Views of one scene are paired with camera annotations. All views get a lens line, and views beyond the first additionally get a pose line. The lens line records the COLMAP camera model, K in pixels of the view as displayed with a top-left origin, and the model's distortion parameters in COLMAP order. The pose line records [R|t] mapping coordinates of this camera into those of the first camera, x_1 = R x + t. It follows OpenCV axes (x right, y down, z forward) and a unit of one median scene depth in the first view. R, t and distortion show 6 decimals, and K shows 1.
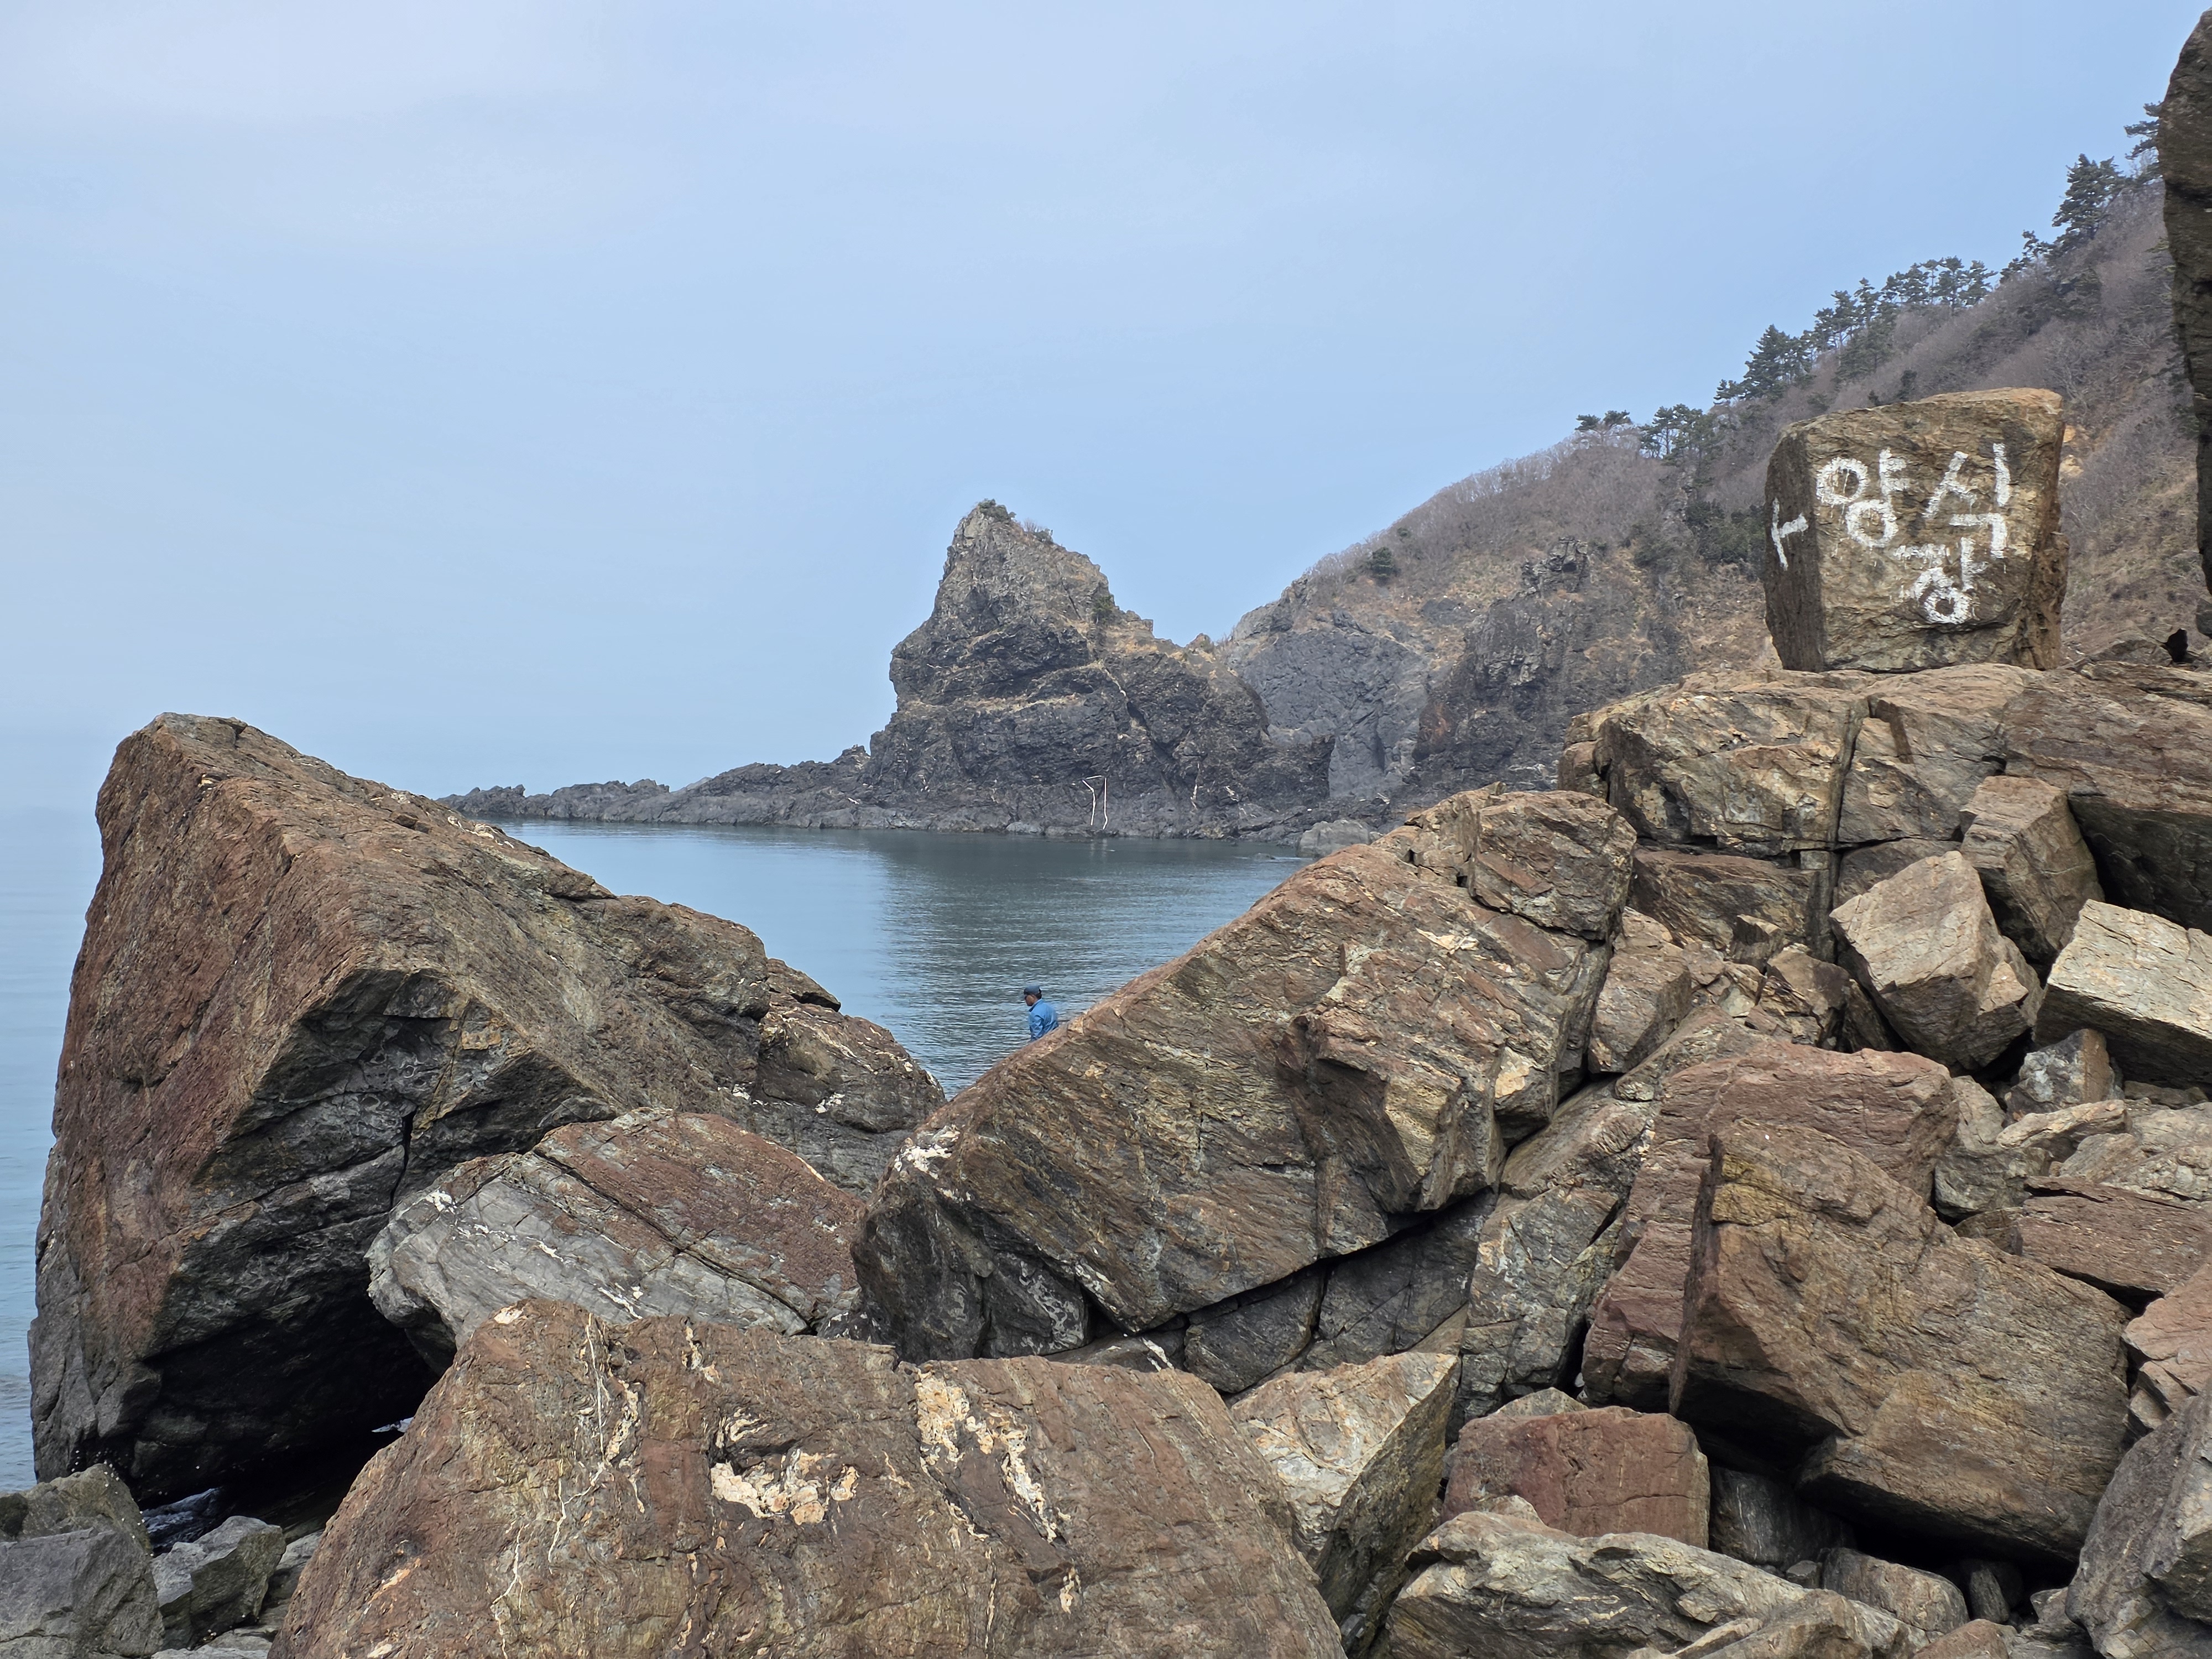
lens RADIAL K [[2892.7, 0, 1084.6], [0, 2892.7, 821.4], [0, 0, 1]] dist [0.088464, 0.000000]
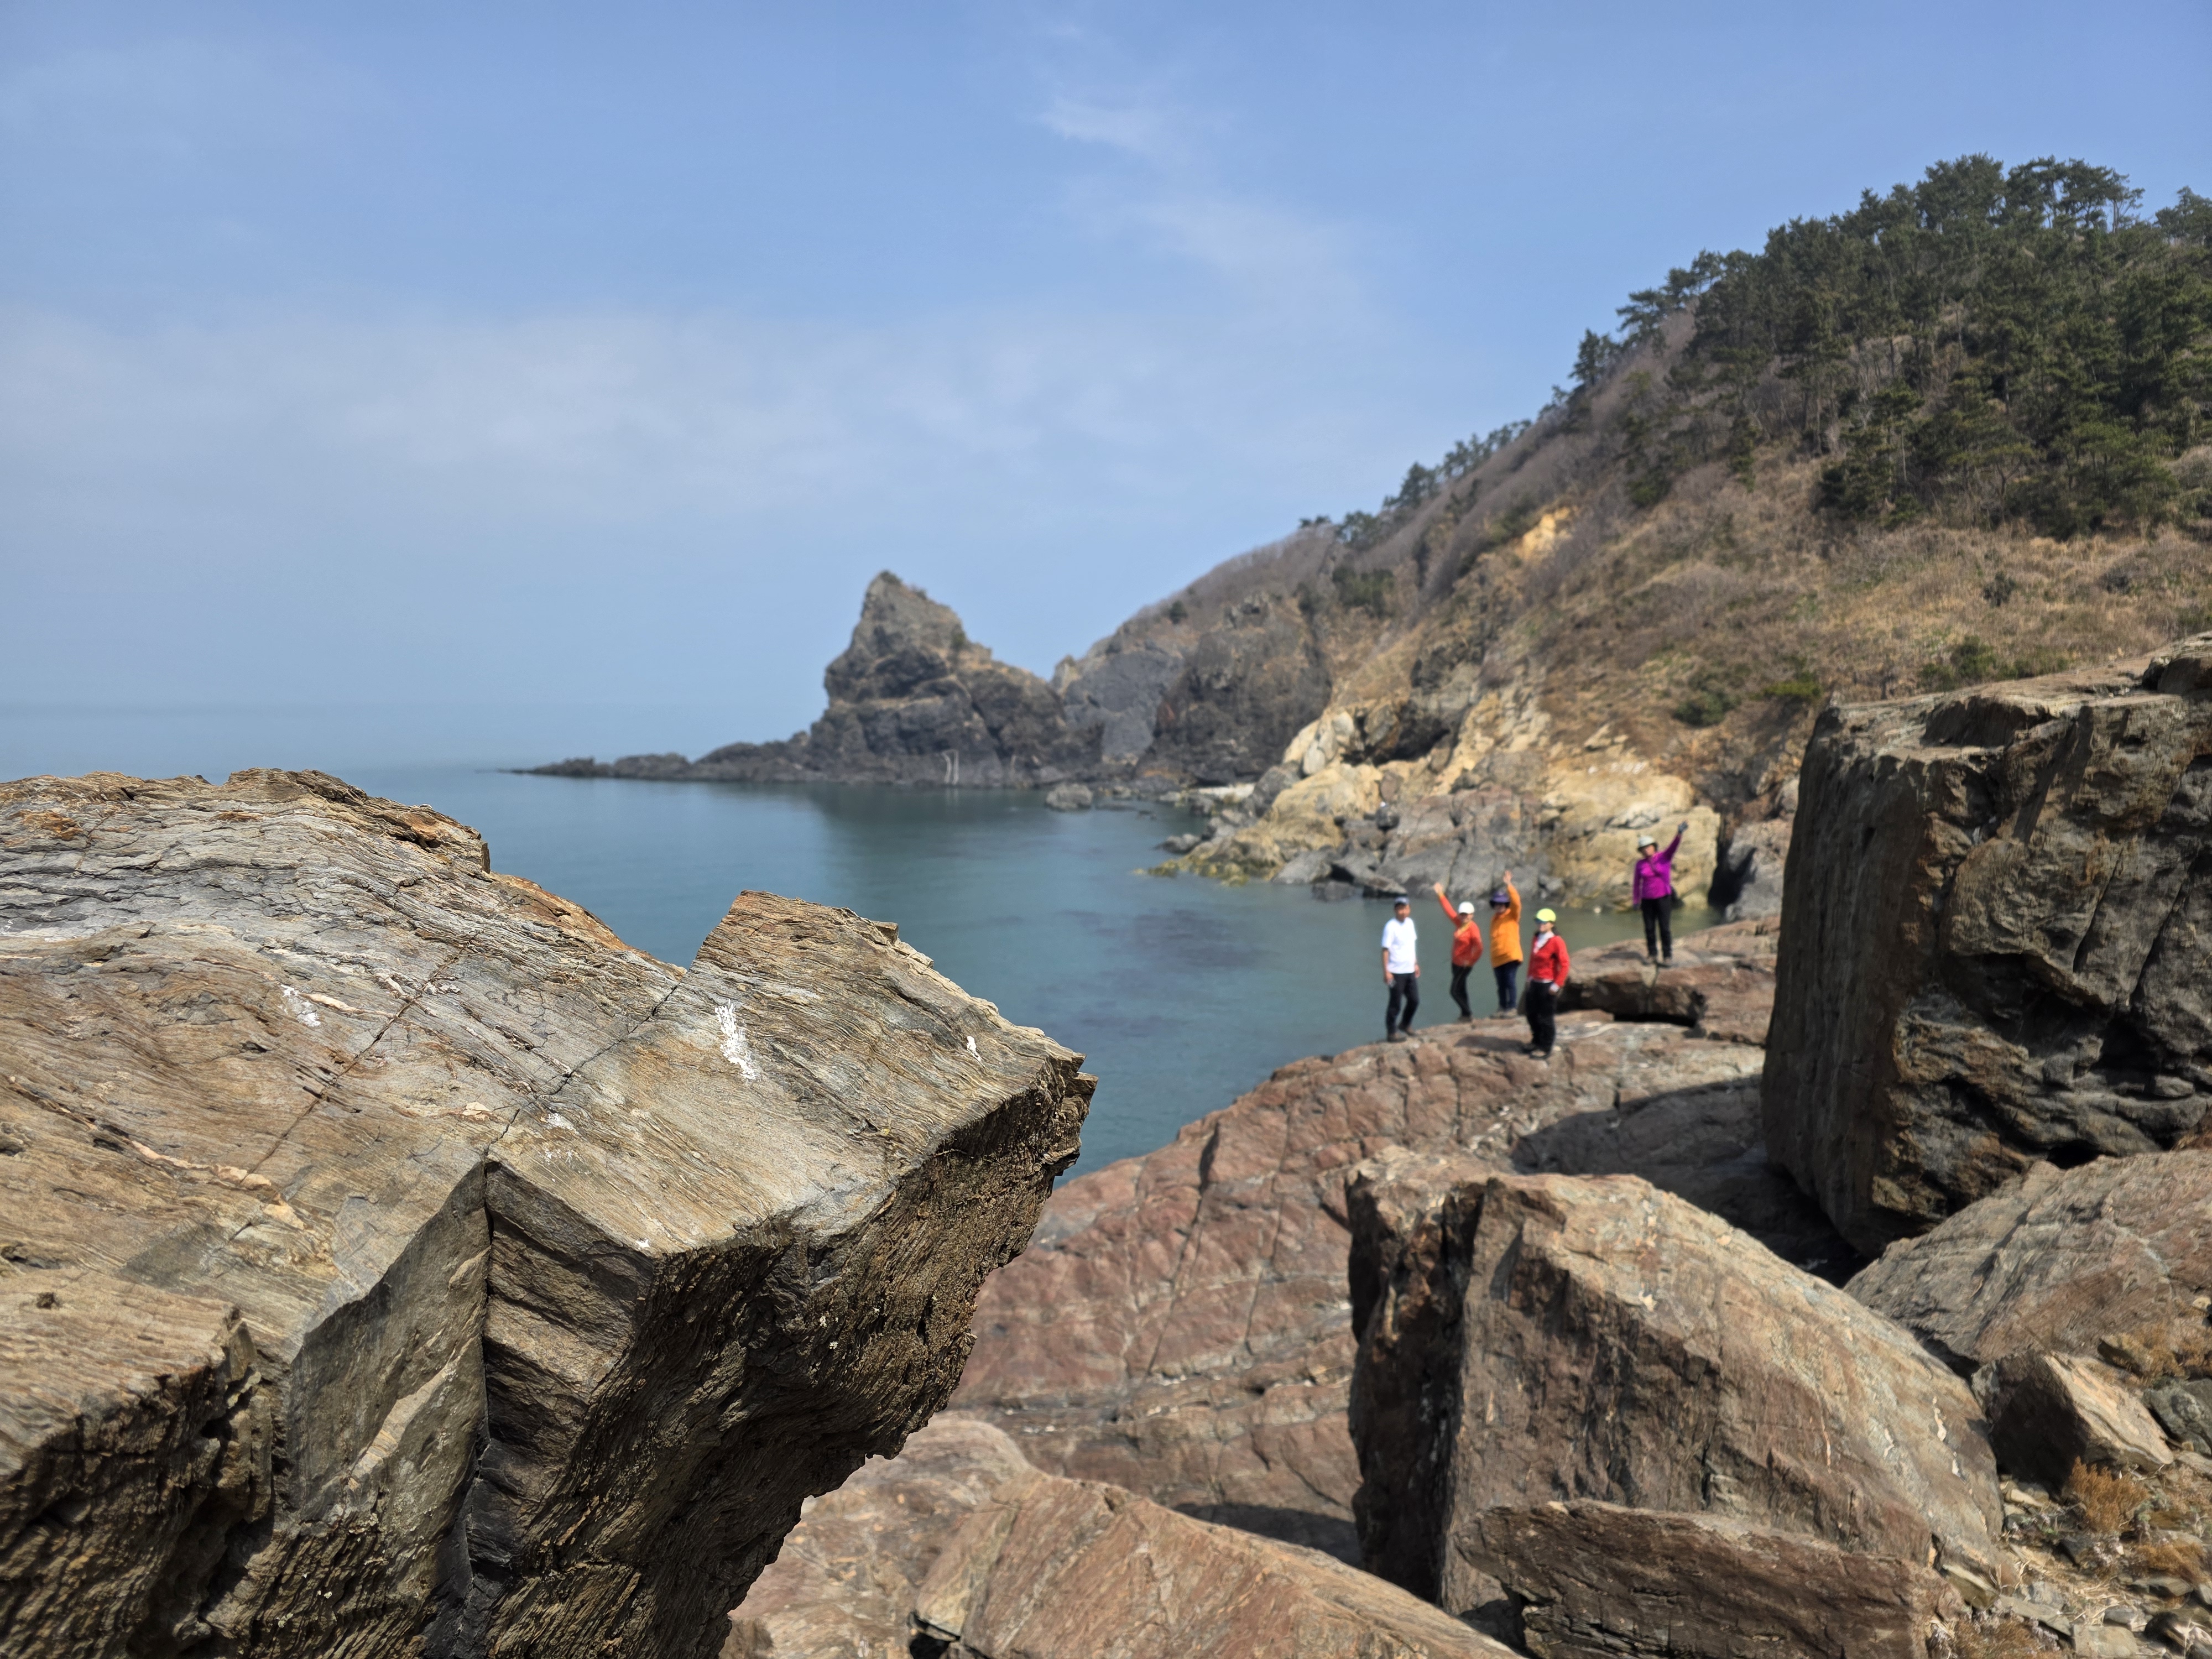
lens RADIAL K [[1481.6, 0, 1107.7], [0, 1481.6, 826.1], [0, 0, 1]] dist [0.073130, -0.002302]
pose [[0.999923, -0.009820, -0.007651, 0.091071], [0.010209, 0.998561, 0.052647, -0.015400], [0.007123, -0.052721, 0.998584, 0.202420]]
